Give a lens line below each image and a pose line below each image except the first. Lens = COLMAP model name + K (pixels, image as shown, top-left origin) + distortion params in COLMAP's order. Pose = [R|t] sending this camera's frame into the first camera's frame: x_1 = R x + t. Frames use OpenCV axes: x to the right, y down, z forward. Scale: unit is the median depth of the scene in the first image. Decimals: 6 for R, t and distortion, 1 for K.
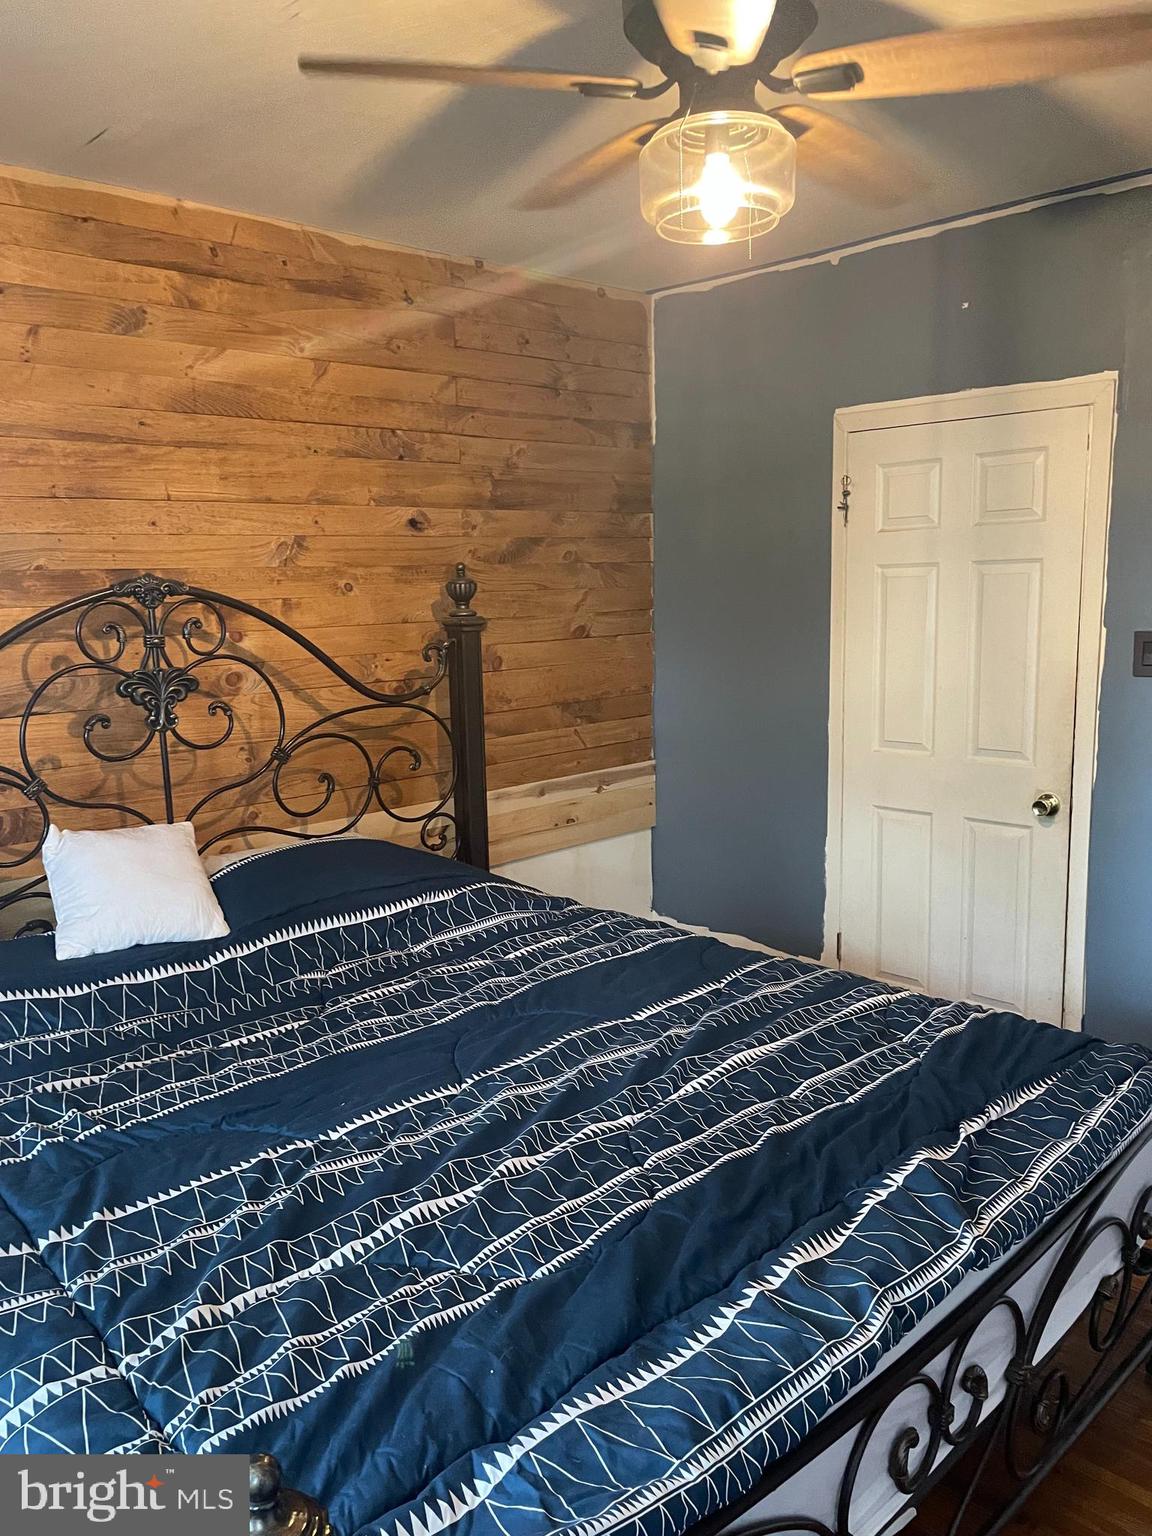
lens RADIAL K [[1157.9, 0, 576.7], [0, 1157.9, 767.6], [0, 0, 1]] dist [0.088729, -0.110454]
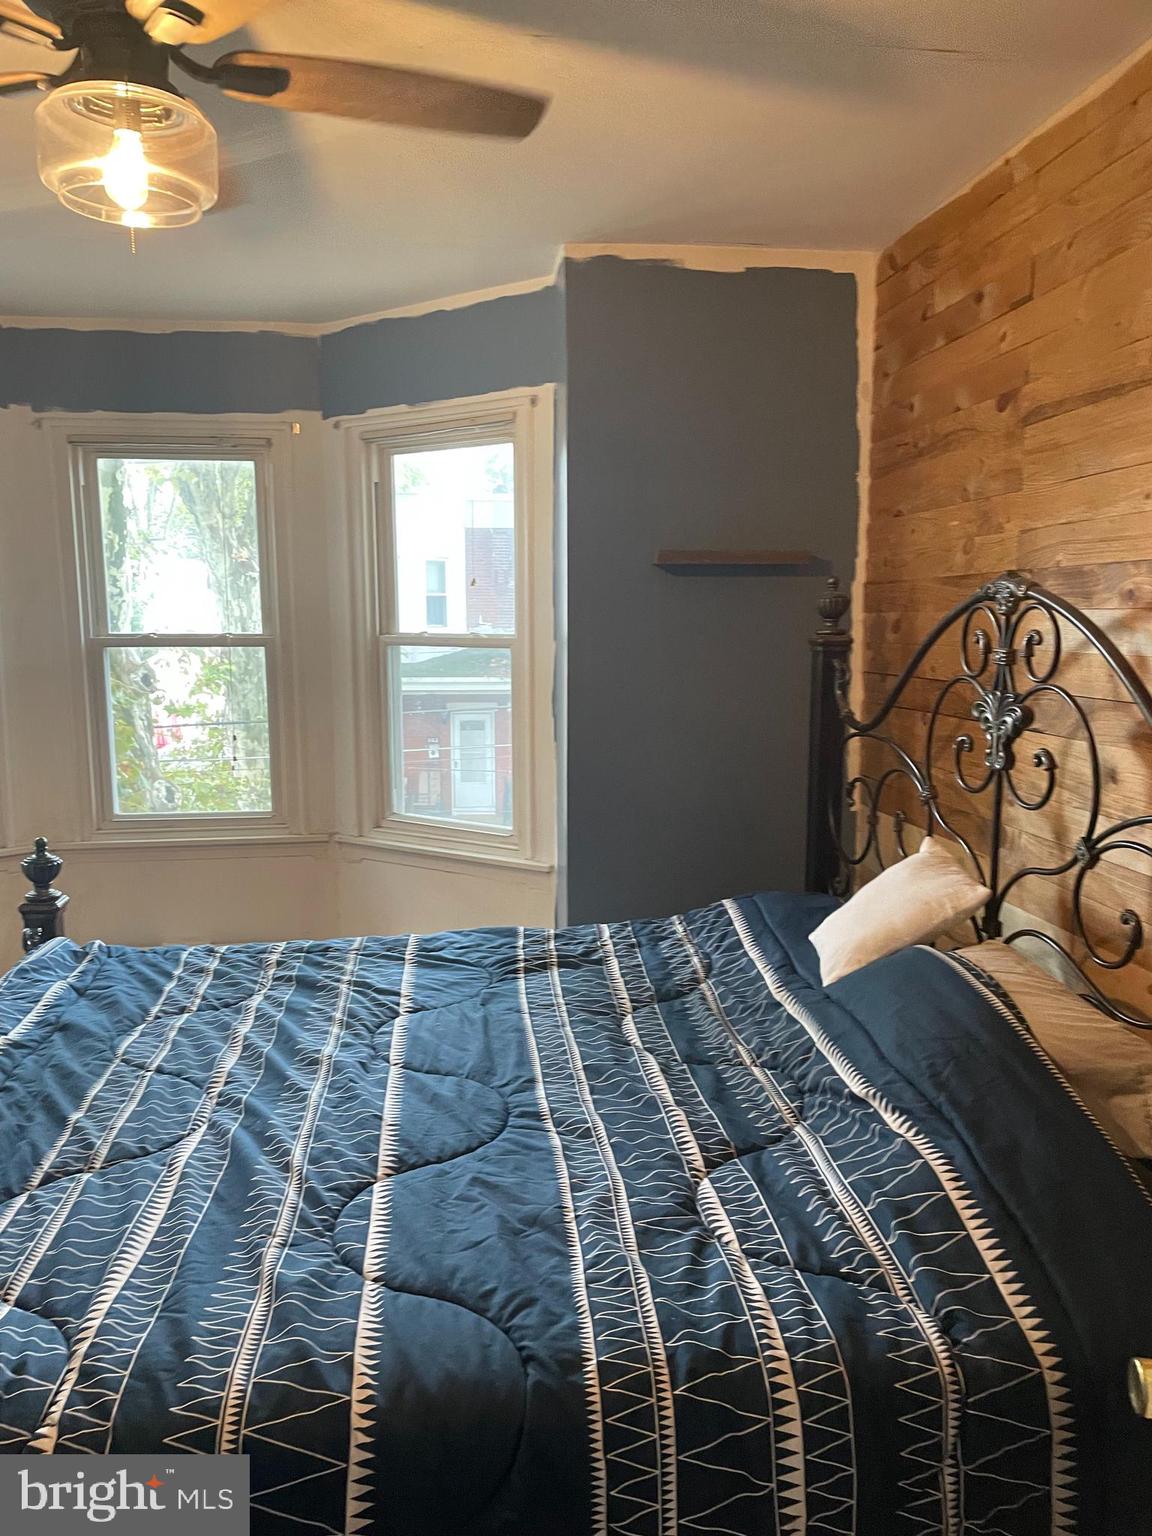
lens RADIAL K [[1157.9, 0, 571.6], [0, 1157.9, 764.3], [0, 0, 1]] dist [0.088729, -0.110454]
pose [[-0.598381, 0.138270, -0.789190, 0.441260], [-0.103901, 0.963287, 0.247553, -0.199608], [0.794446, 0.230129, -0.562047, 1.204634]]
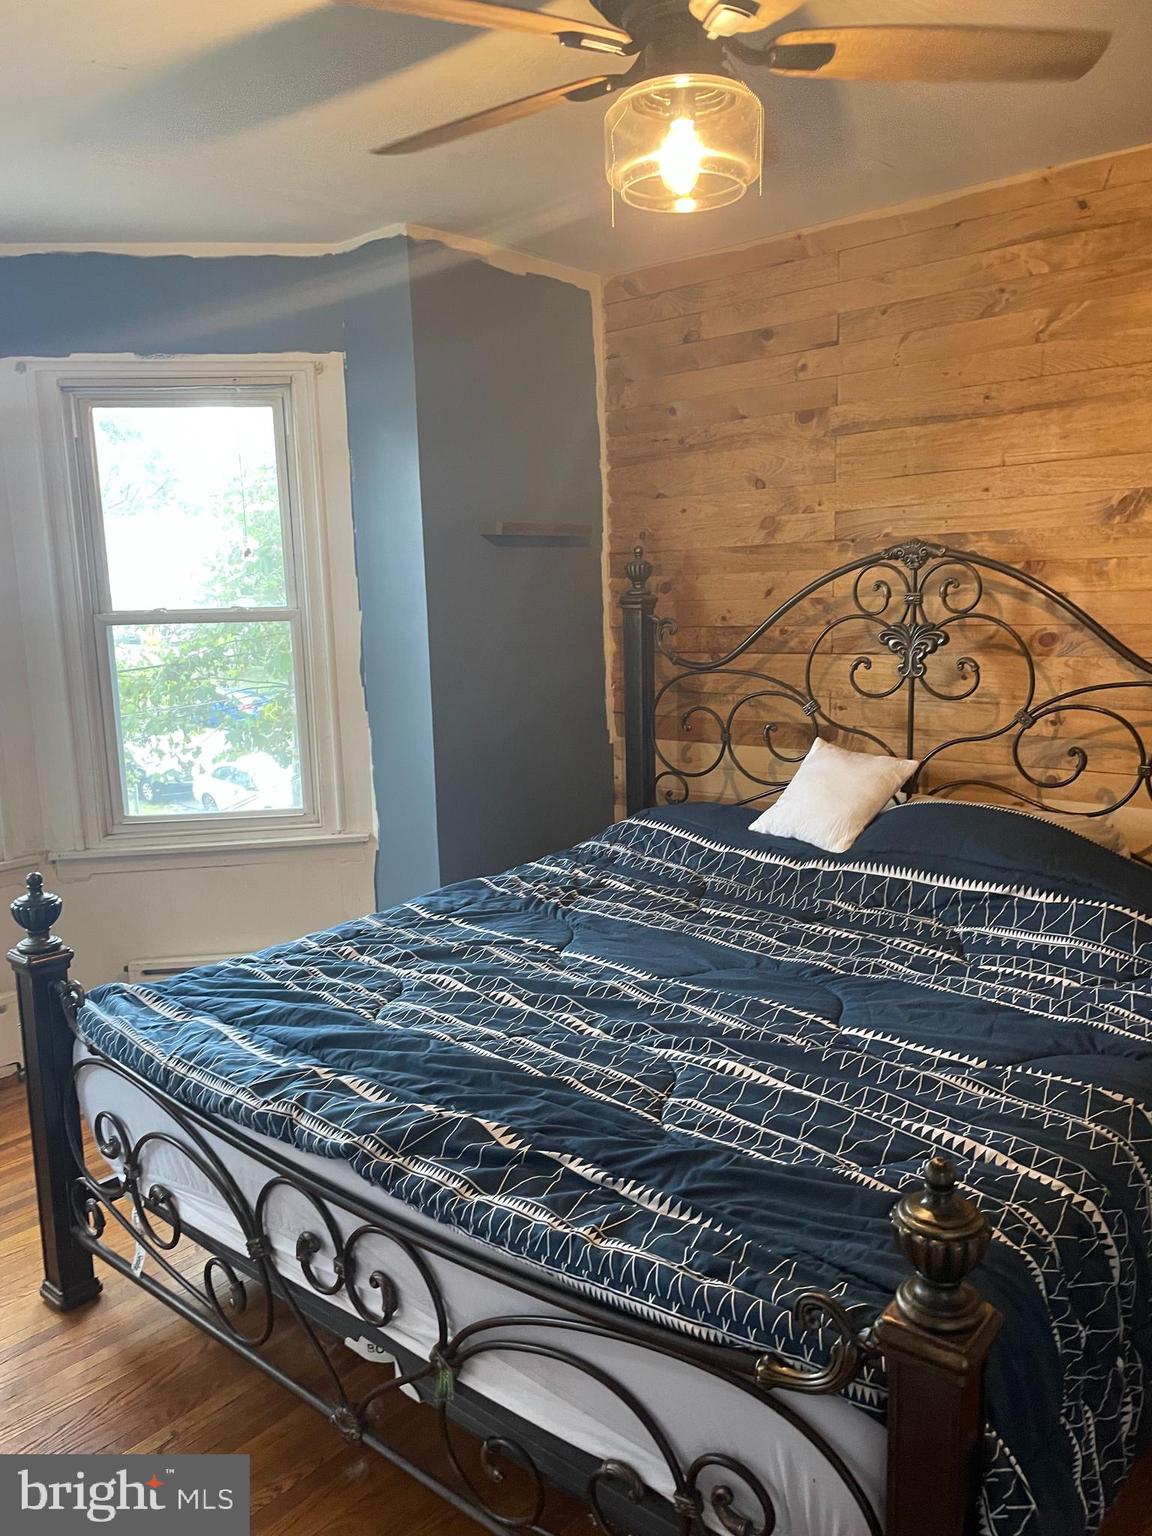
lens RADIAL K [[1157.9, 0, 551.8], [0, 1157.9, 768.5], [0, 0, 1]] dist [0.088729, -0.110454]
pose [[0.094057, 0.188592, -0.977541, 0.737973], [-0.131981, 0.975589, 0.175517, -0.097905], [0.986780, 0.112508, 0.116652, 0.526981]]
